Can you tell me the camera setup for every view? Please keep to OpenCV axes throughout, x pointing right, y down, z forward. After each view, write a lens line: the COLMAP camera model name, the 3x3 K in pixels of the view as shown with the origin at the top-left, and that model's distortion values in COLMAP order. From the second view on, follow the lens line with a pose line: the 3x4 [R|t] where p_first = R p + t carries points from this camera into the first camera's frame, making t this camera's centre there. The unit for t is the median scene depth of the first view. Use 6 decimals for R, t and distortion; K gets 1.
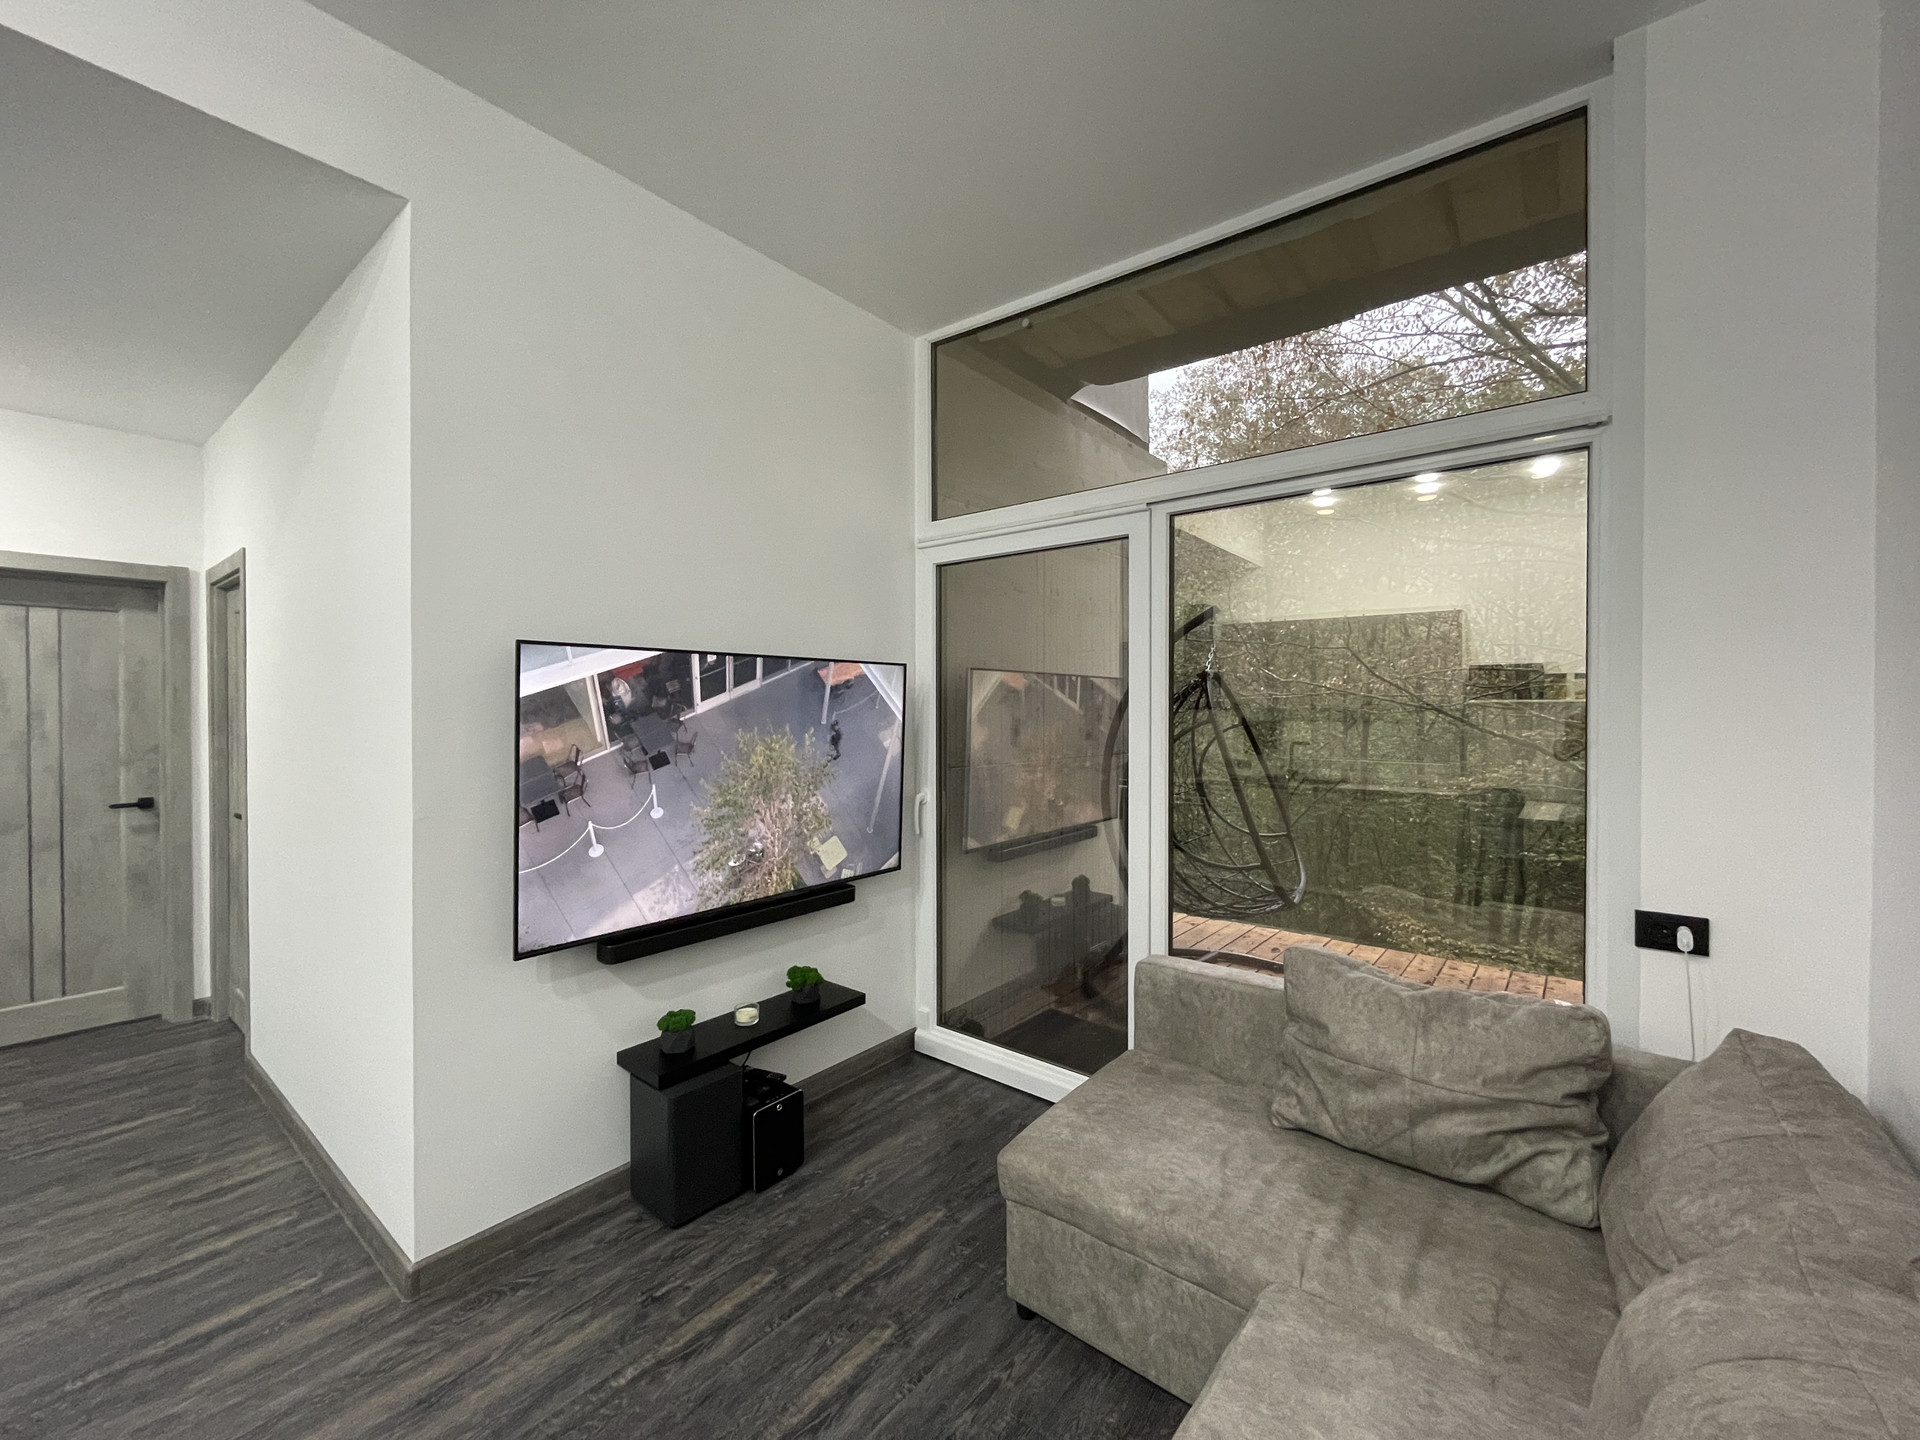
lens RADIAL K [[778.8, 0, 965.2], [0, 778.8, 716.6], [0, 0, 1]] dist [-0.001457, 0.000644]
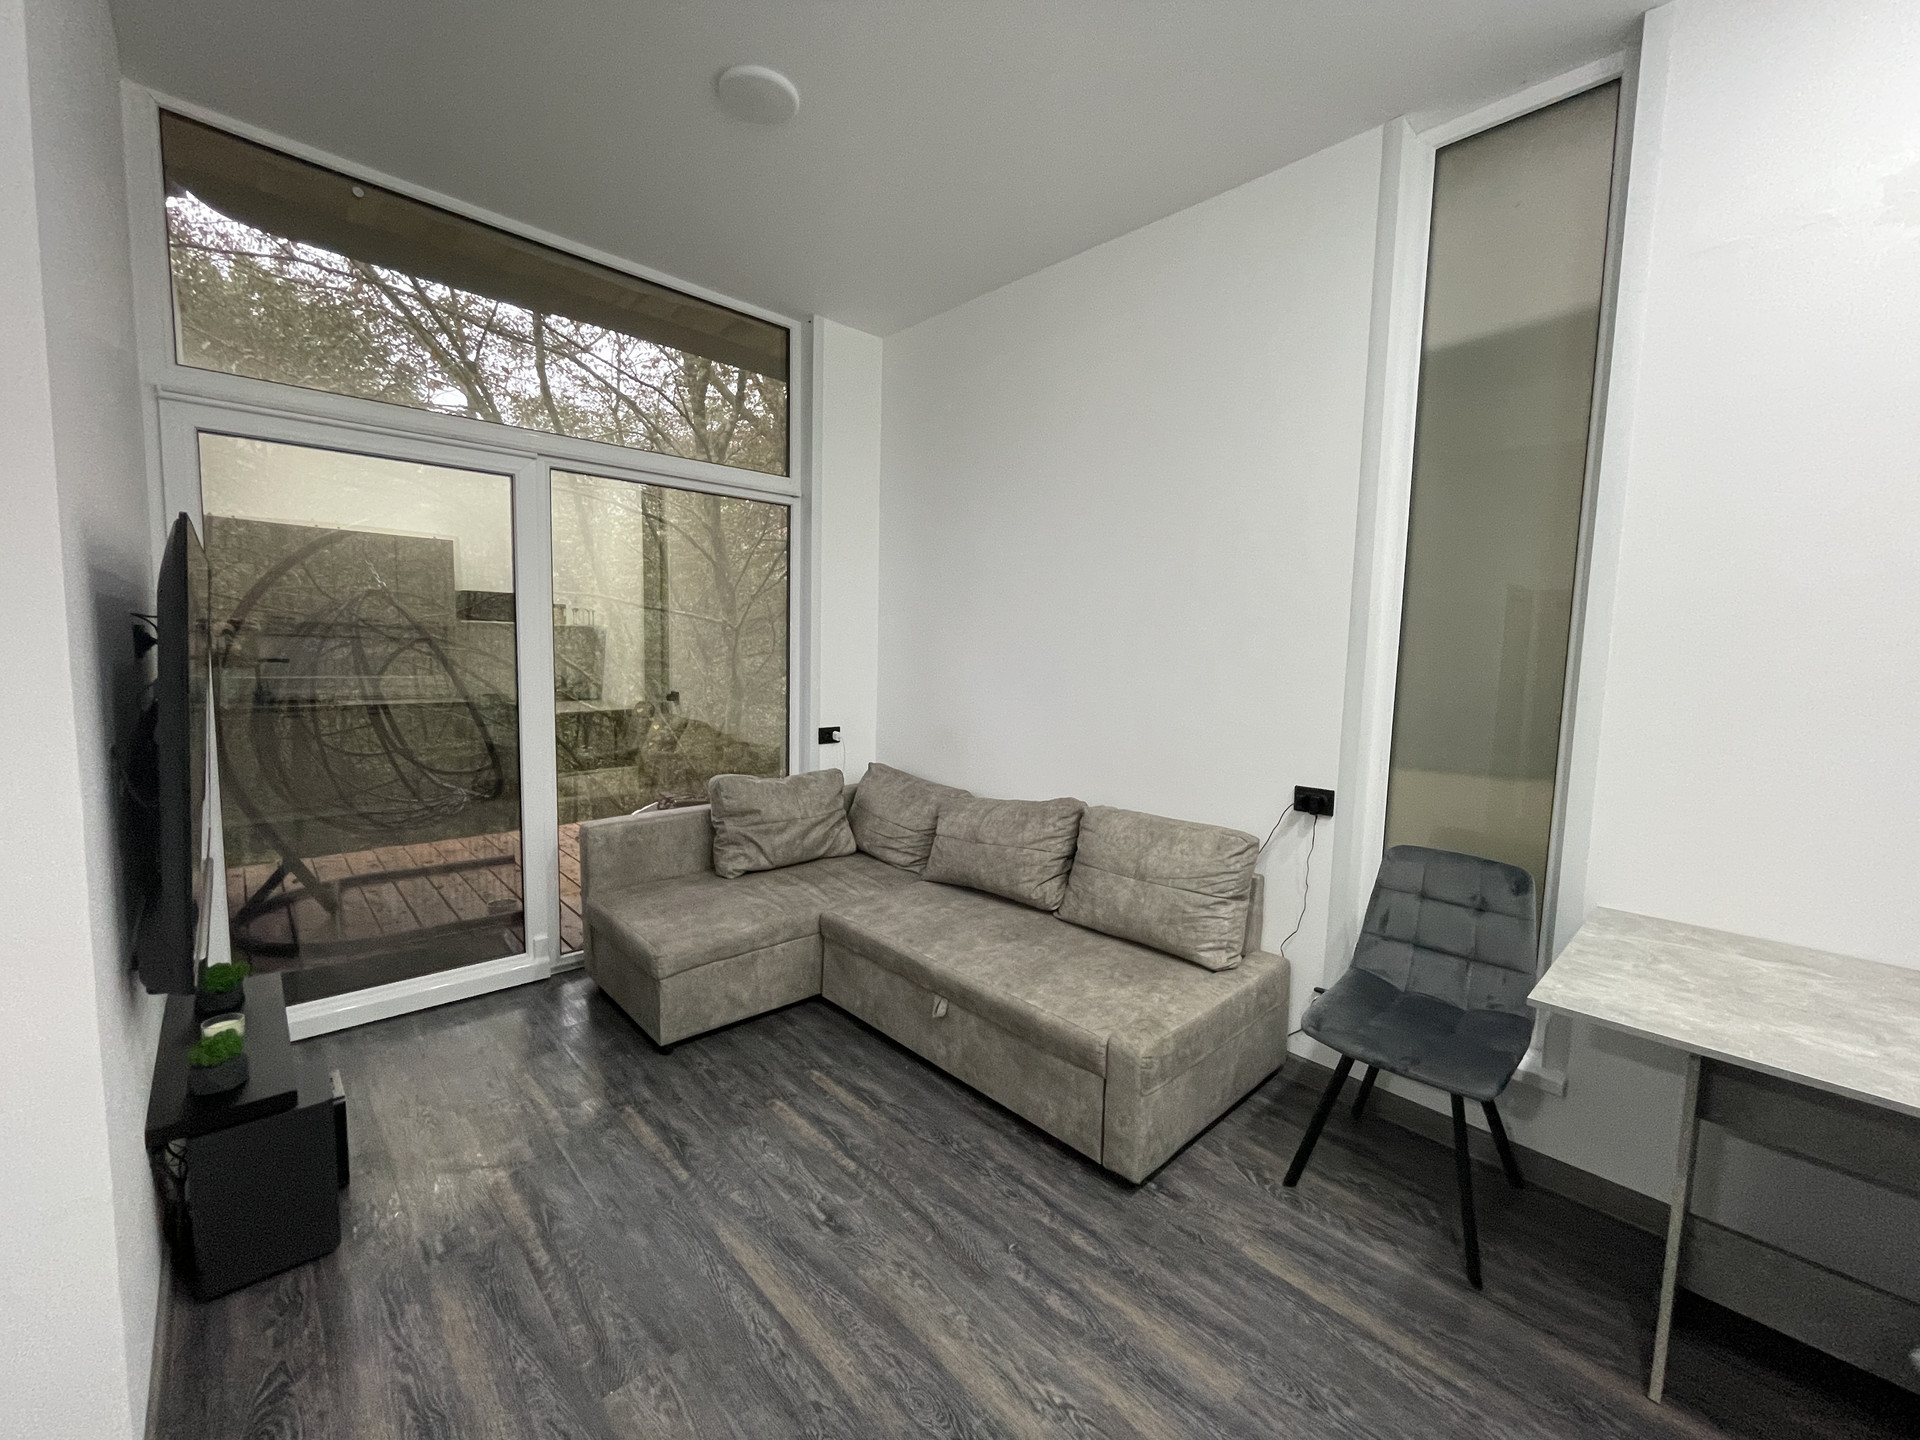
lens RADIAL K [[778.8, 0, 969.6], [0, 778.8, 717.8], [0, 0, 1]] dist [-0.001457, 0.000644]
pose [[0.134351, -0.091723, 0.986680, -1.359379], [-0.016740, 0.995355, 0.094808, 0.001481], [-0.990792, -0.029254, 0.132191, 0.300580]]
